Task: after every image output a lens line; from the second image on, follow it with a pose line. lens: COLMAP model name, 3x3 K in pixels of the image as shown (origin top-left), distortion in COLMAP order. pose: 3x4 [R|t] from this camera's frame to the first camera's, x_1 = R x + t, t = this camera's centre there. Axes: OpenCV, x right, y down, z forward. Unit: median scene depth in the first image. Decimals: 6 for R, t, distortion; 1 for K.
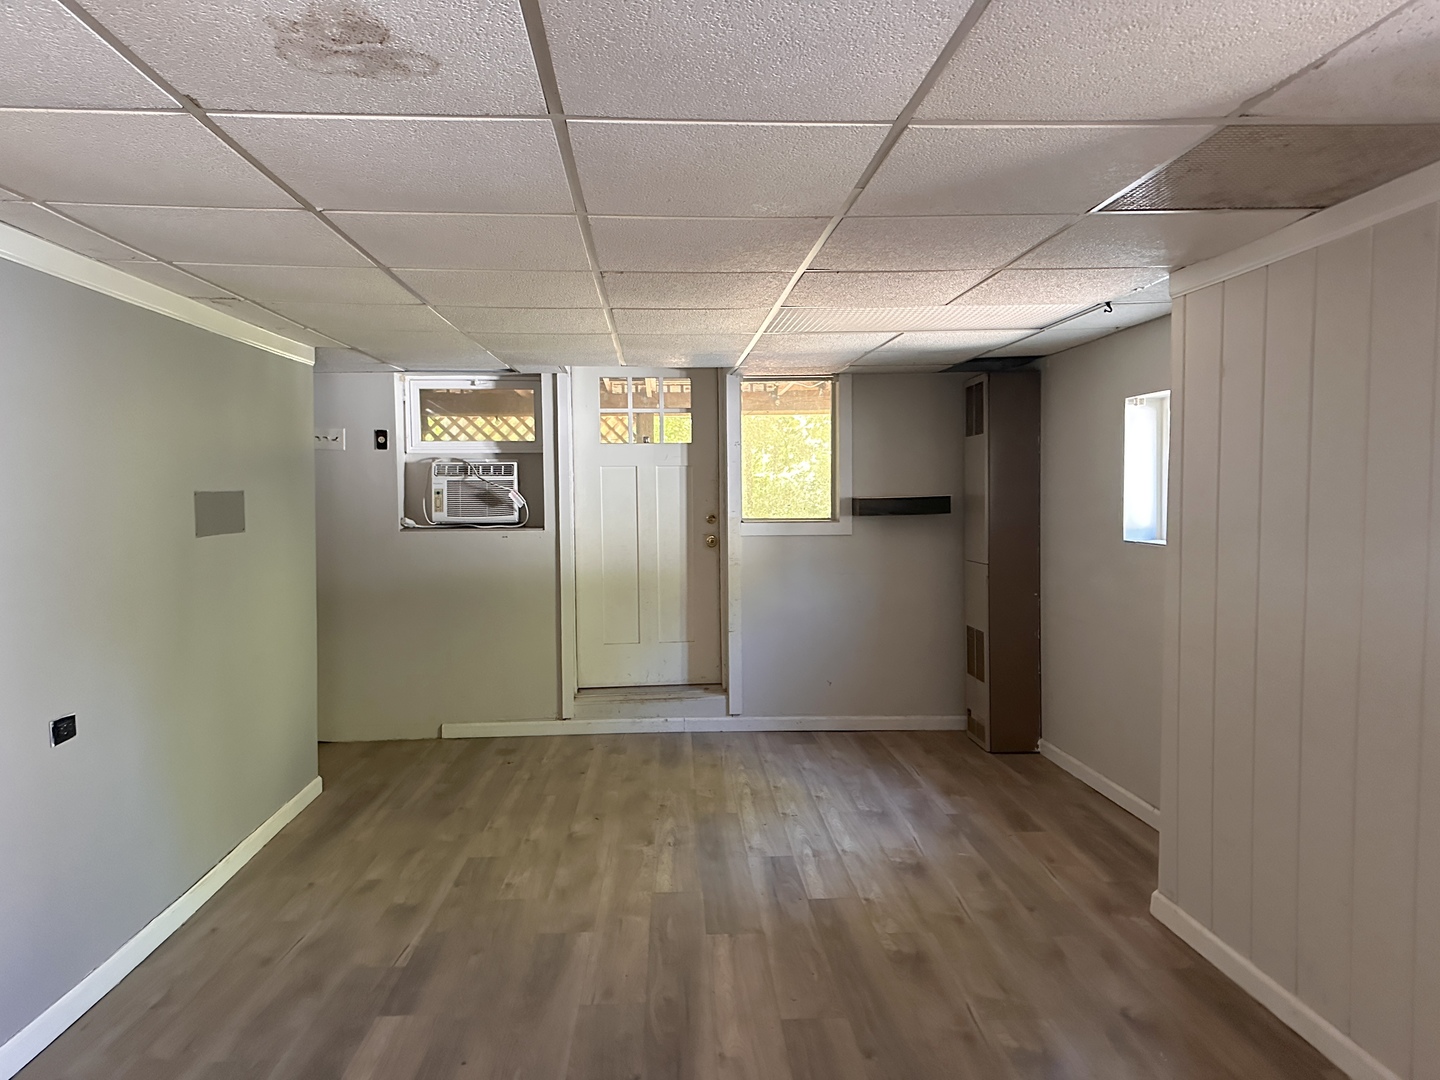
lens RADIAL K [[1030.3, 0, 719.6], [0, 1030.3, 543.0], [0, 0, 1]] dist [0.043319, -0.053734]
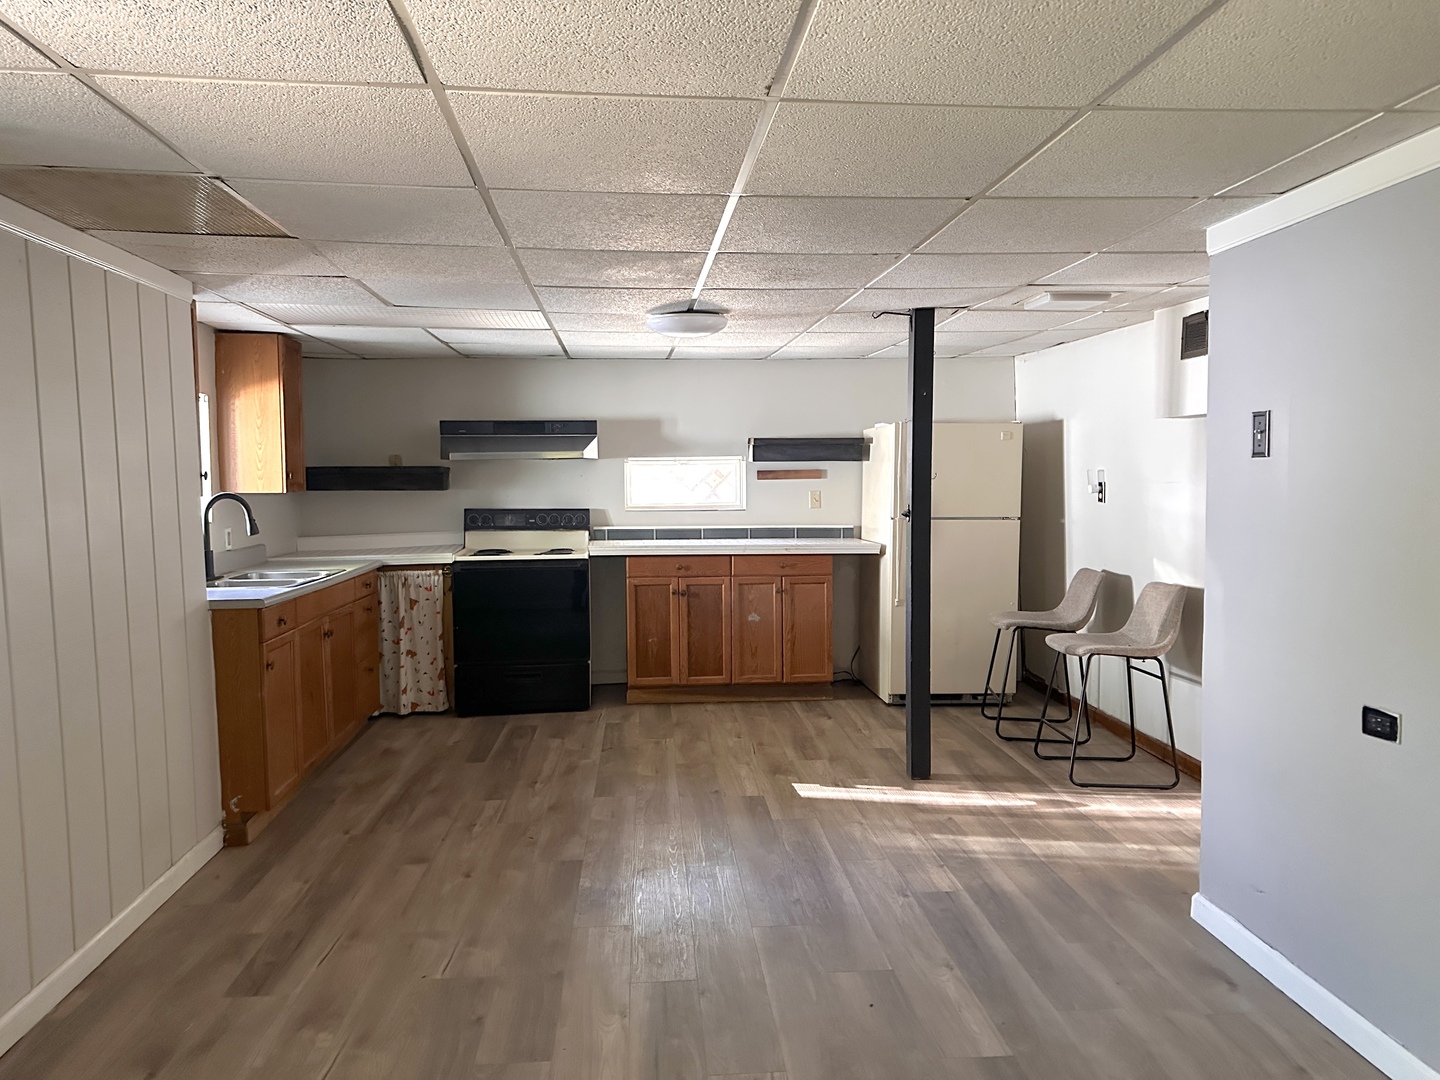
lens RADIAL K [[1030.3, 0, 718.9], [0, 1030.3, 544.4], [0, 0, 1]] dist [0.043319, -0.053734]
pose [[-0.999371, 0.022212, -0.027646, -0.071658], [0.019211, 0.994343, 0.104466, -0.070169], [0.029810, 0.103869, -0.994144, 1.894964]]
